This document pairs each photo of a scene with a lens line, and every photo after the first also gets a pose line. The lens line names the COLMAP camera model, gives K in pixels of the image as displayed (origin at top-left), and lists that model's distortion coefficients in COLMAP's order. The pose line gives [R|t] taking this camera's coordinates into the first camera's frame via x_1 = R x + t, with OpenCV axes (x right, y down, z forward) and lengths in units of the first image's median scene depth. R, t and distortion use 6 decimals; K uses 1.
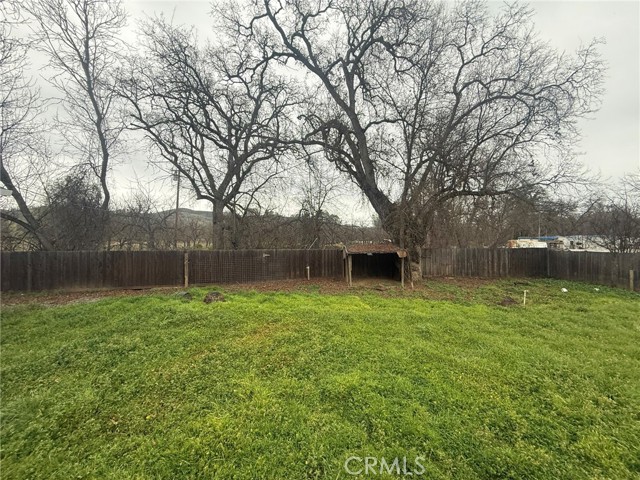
lens RADIAL K [[257.3, 0, 320.0], [0, 257.3, 240.0], [0, 0, 1]] dist [0.000217, 0.000138]
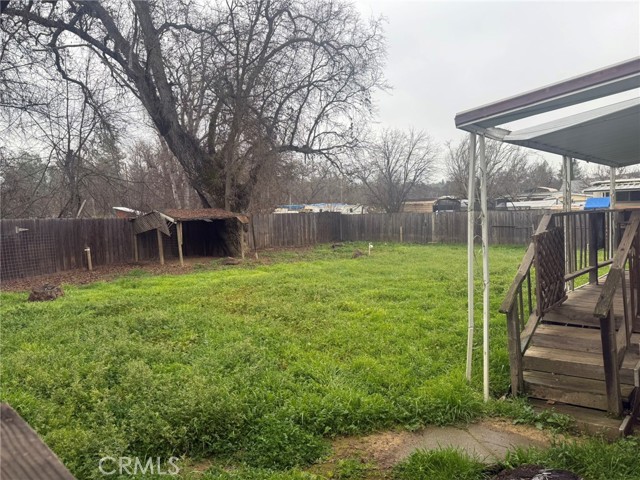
lens RADIAL K [[452.9, 0, 327.8], [0, 452.9, 241.9], [0, 0, 1]] dist [0.149349, -0.279112]
pose [[0.648287, -0.062923, 0.758792, -0.497814], [0.020963, 0.997677, 0.064823, 0.034472], [-0.761108, -0.026117, 0.648100, -0.092388]]
